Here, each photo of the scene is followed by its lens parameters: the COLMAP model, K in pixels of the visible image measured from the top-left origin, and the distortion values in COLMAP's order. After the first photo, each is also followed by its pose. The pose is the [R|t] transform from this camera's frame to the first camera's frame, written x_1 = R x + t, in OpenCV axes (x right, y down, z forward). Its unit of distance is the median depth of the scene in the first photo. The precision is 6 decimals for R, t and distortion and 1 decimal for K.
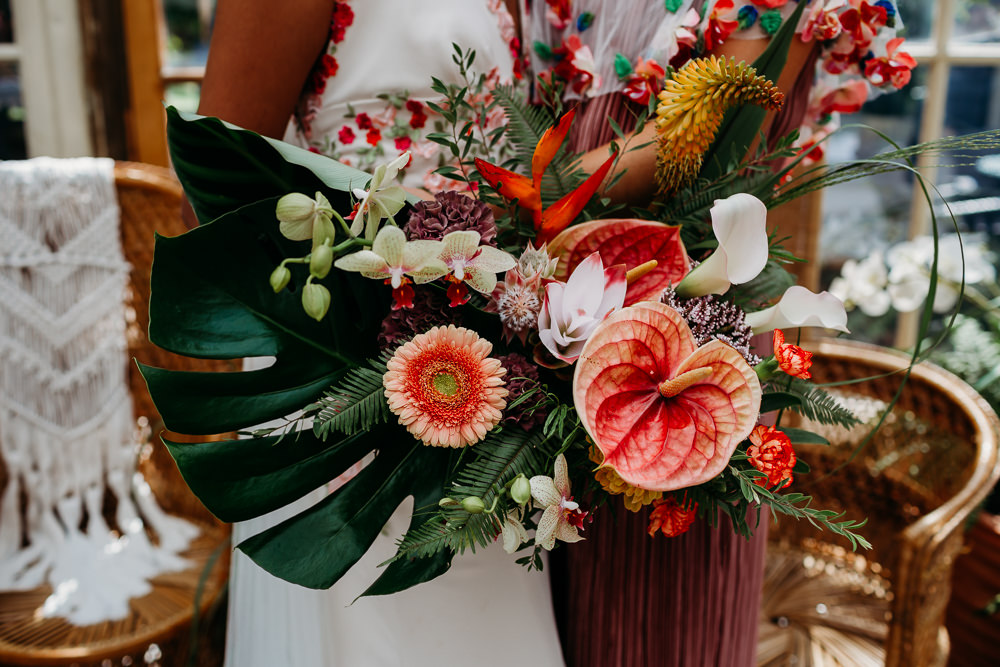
lens RADIAL K [[1156.8, 0, 500.0], [0, 1156.8, 333.5], [0, 0, 1]] dist [0.025008, 0.004727]
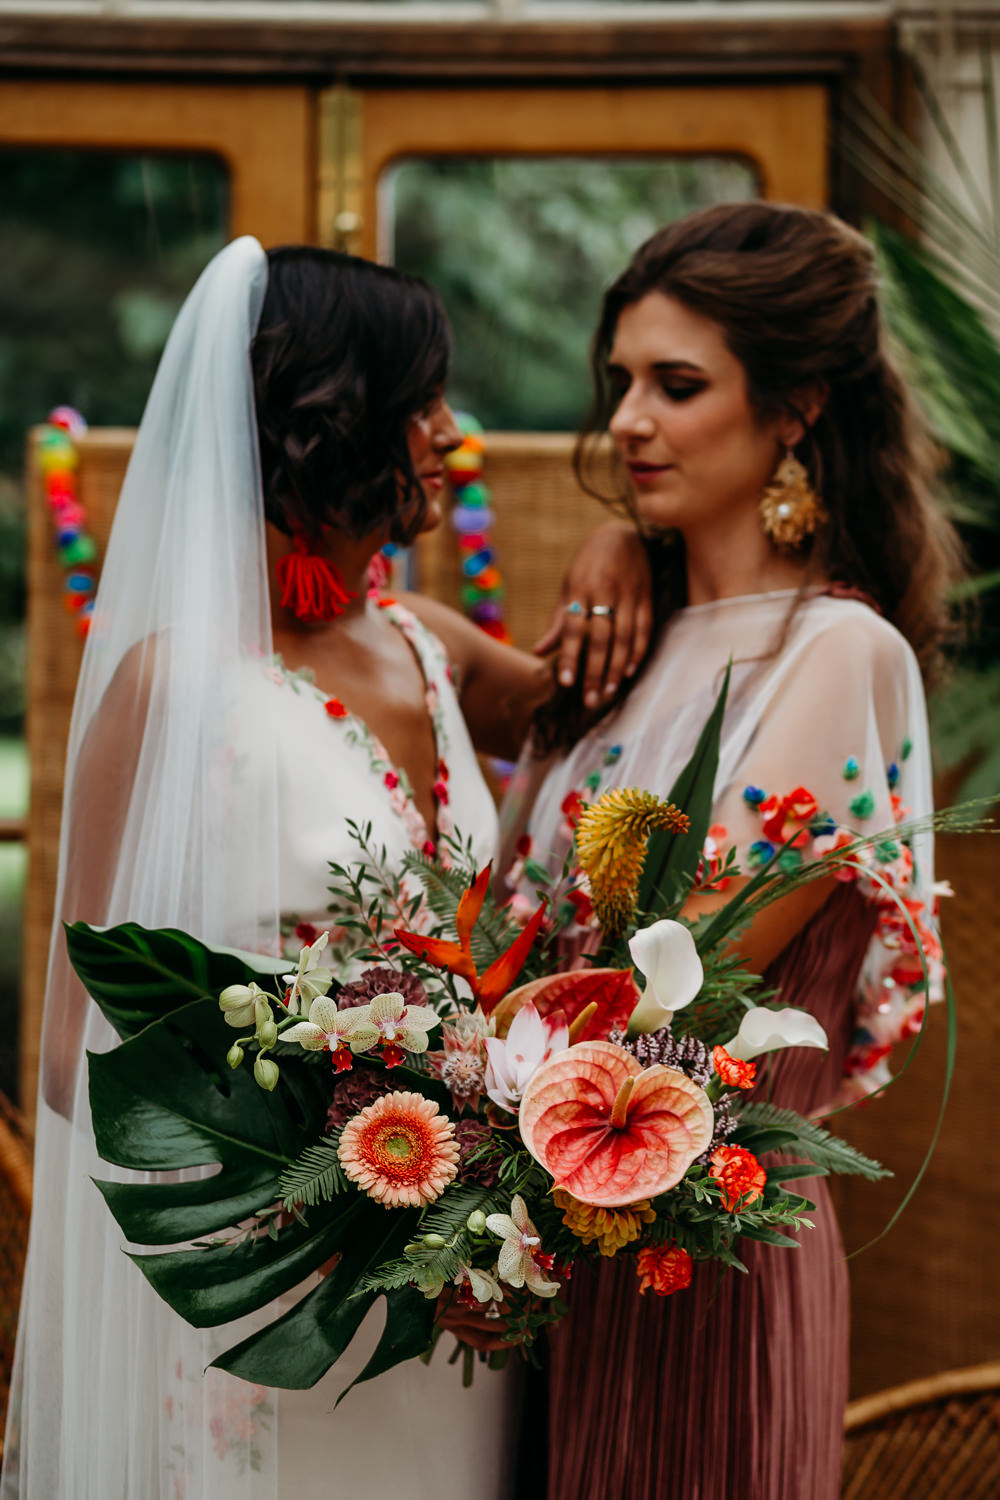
lens RADIAL K [[4713.9, 0, 500.0], [0, 4713.9, 750.0], [0, 0, 1]] dist [-0.160989, -4.462970]
pose [[0.987425, -0.157996, -0.005359, 0.116889], [0.153451, 0.966066, -0.207770, 0.571890], [0.038004, 0.204335, 0.978163, -3.073156]]
